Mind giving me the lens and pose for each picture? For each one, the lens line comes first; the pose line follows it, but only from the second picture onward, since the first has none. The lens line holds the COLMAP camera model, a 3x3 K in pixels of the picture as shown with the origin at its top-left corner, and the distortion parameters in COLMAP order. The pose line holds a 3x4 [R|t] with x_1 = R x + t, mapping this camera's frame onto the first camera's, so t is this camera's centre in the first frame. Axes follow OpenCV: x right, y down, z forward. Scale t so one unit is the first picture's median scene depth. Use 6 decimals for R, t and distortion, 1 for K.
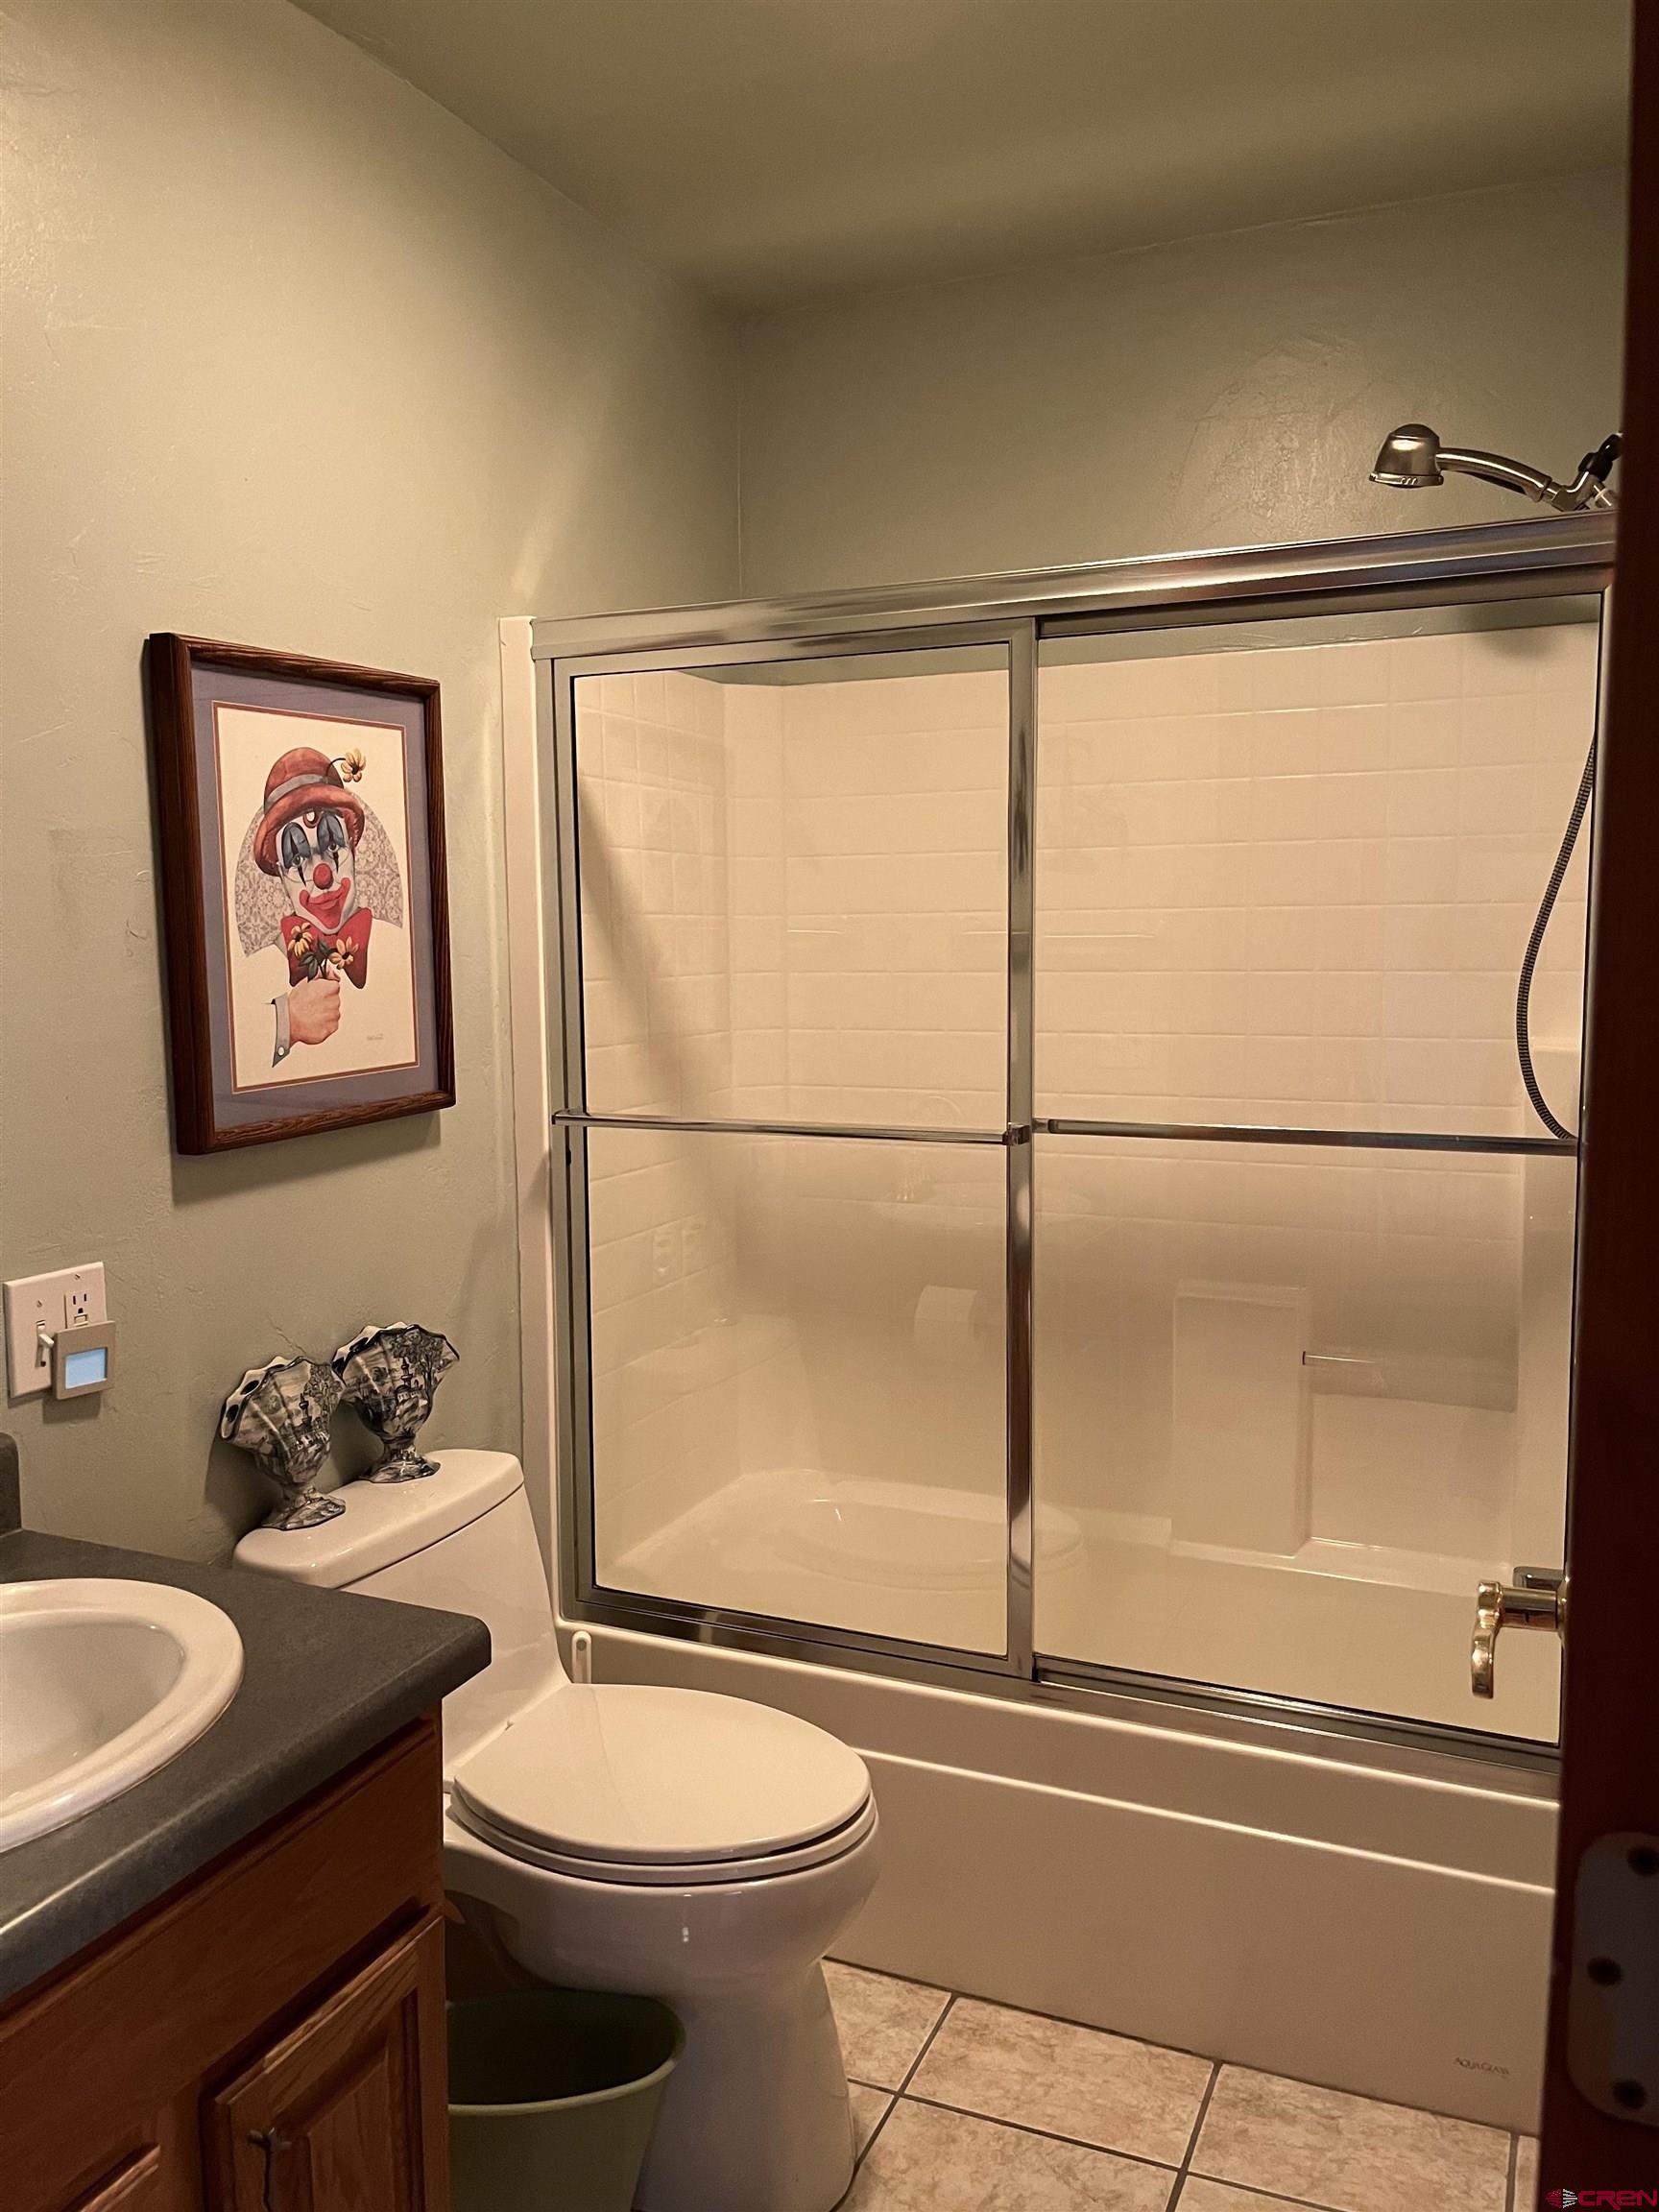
lens RADIAL K [[1676.7, 0, 836.7], [0, 1676.7, 1102.3], [0, 0, 1]] dist [0.002771, -0.007513]
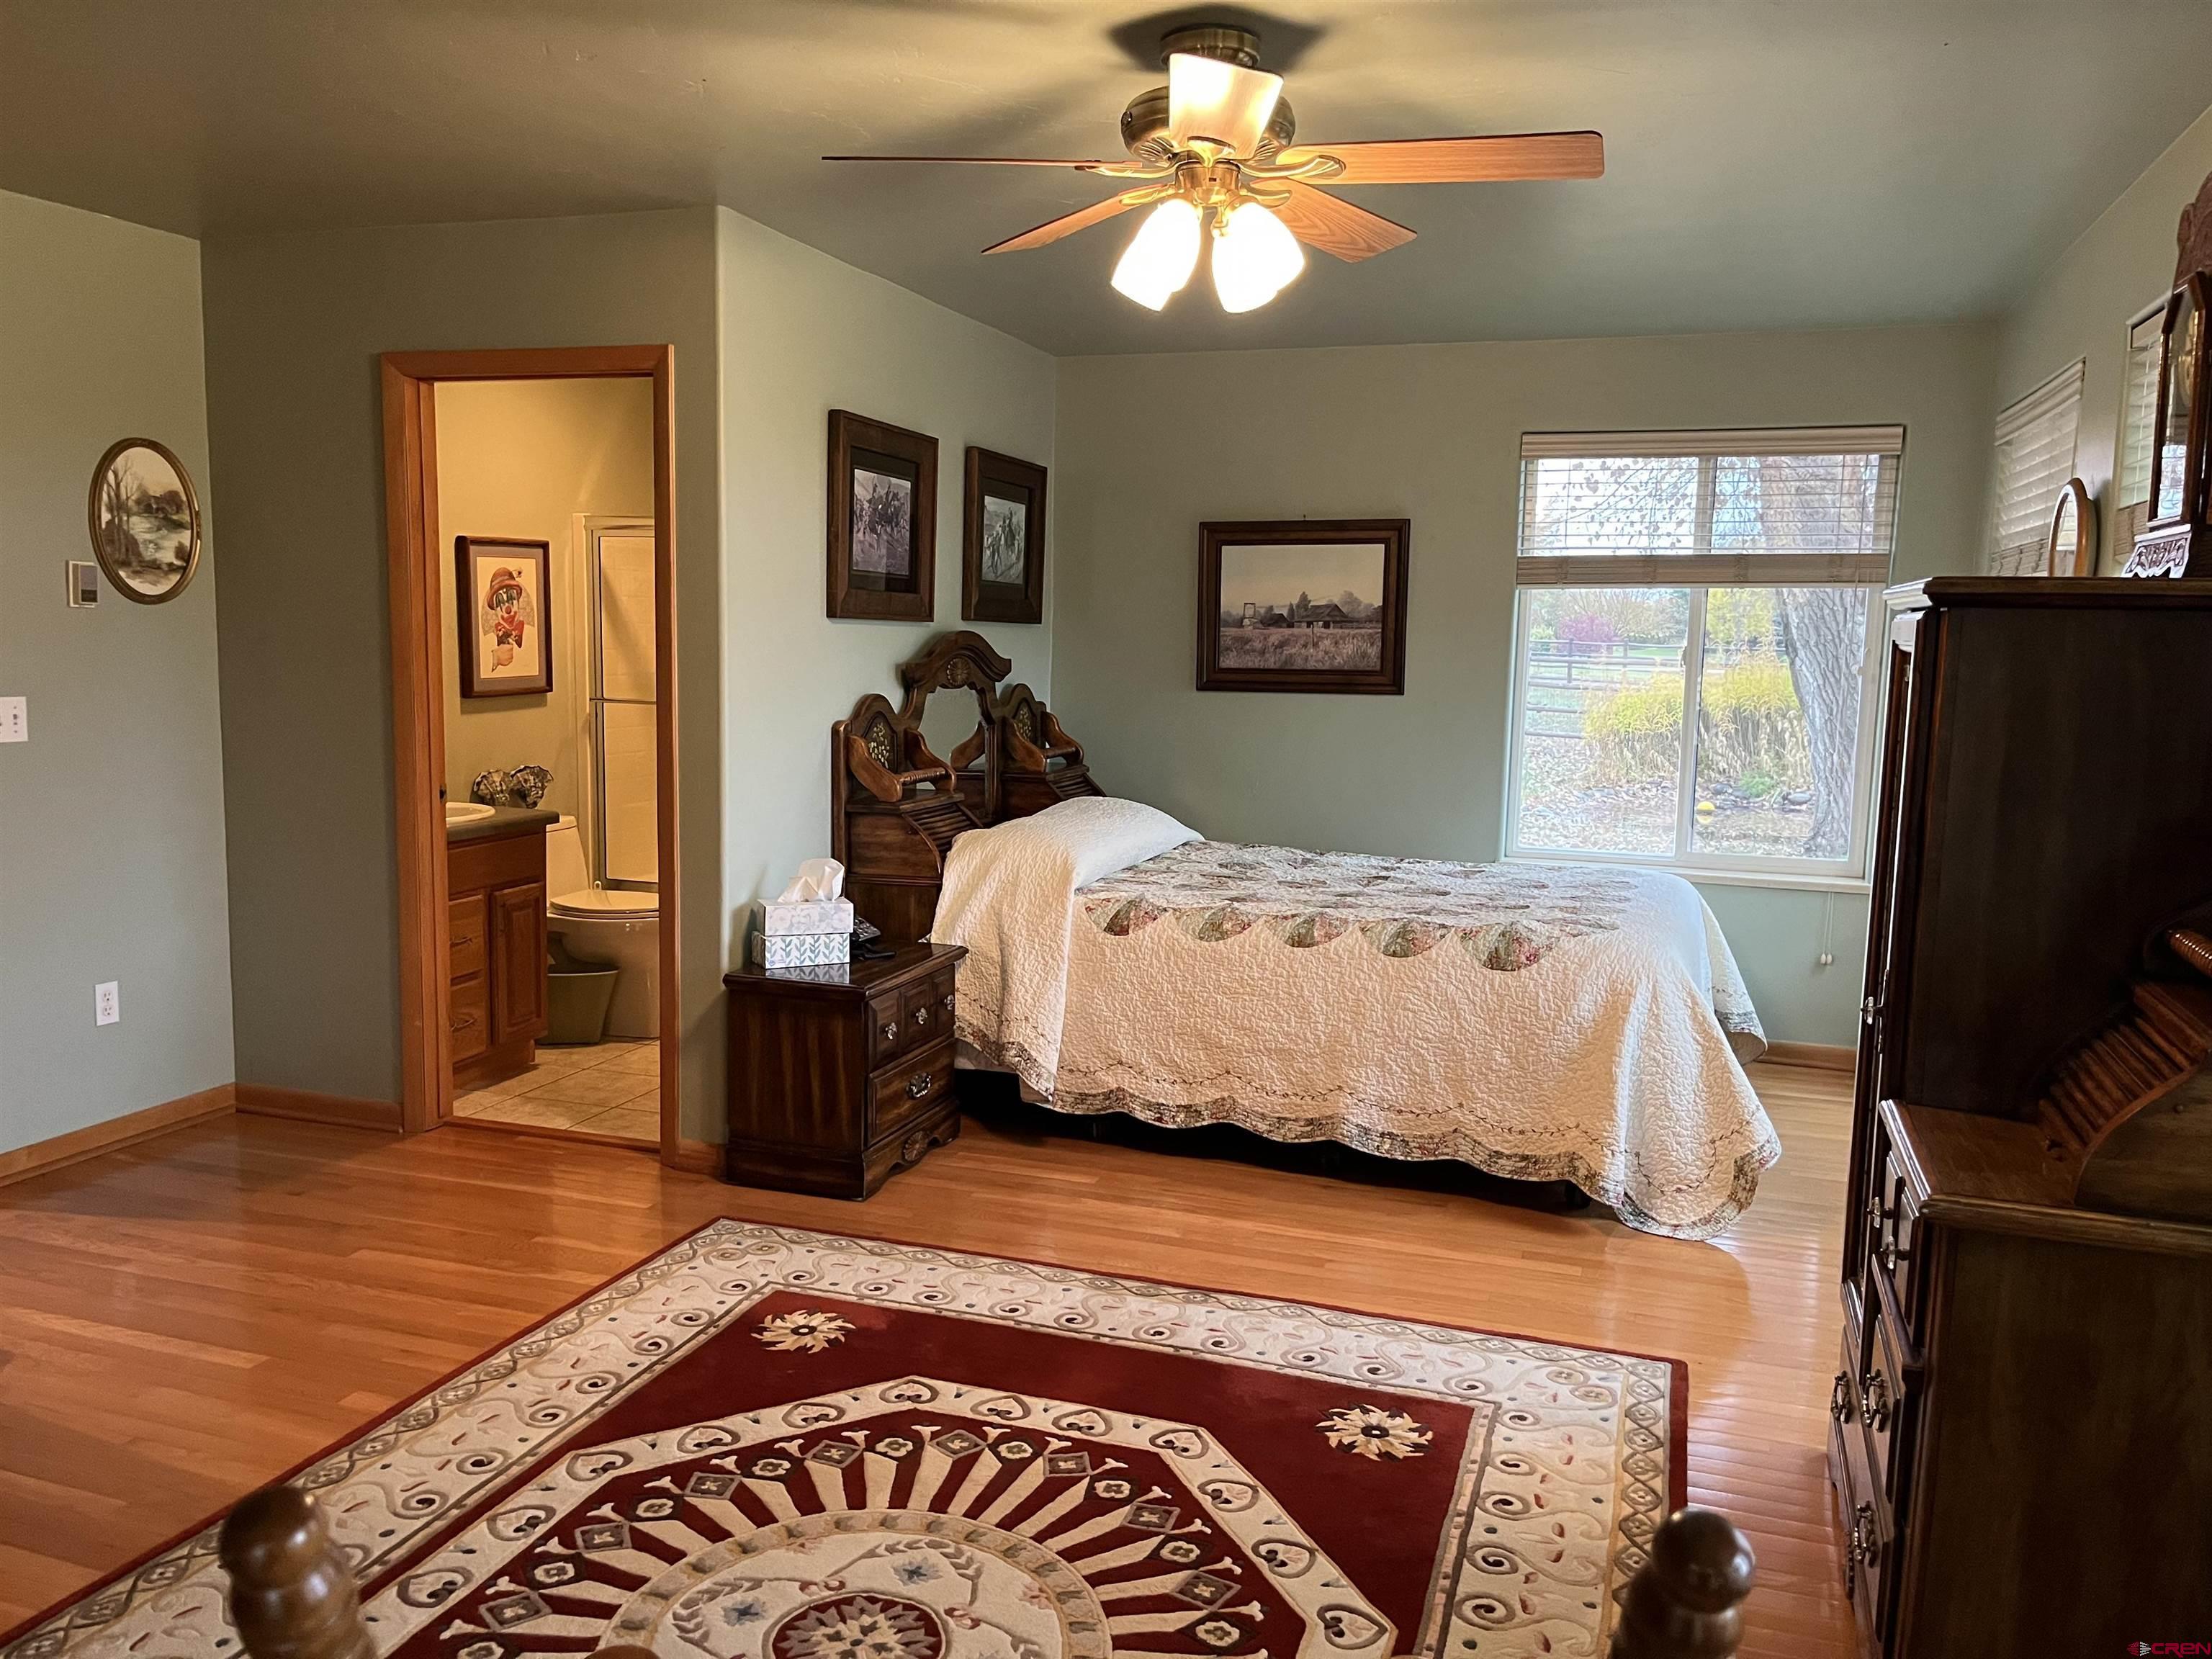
lens RADIAL K [[1676.7, 0, 1108.4], [0, 1676.7, 836.5], [0, 0, 1]] dist [0.002771, -0.007513]
pose [[0.996136, 0.016062, 0.086338, 0.504536], [-0.017671, 0.999683, 0.017911, 0.195564], [-0.086023, -0.019367, 0.996105, -2.065657]]
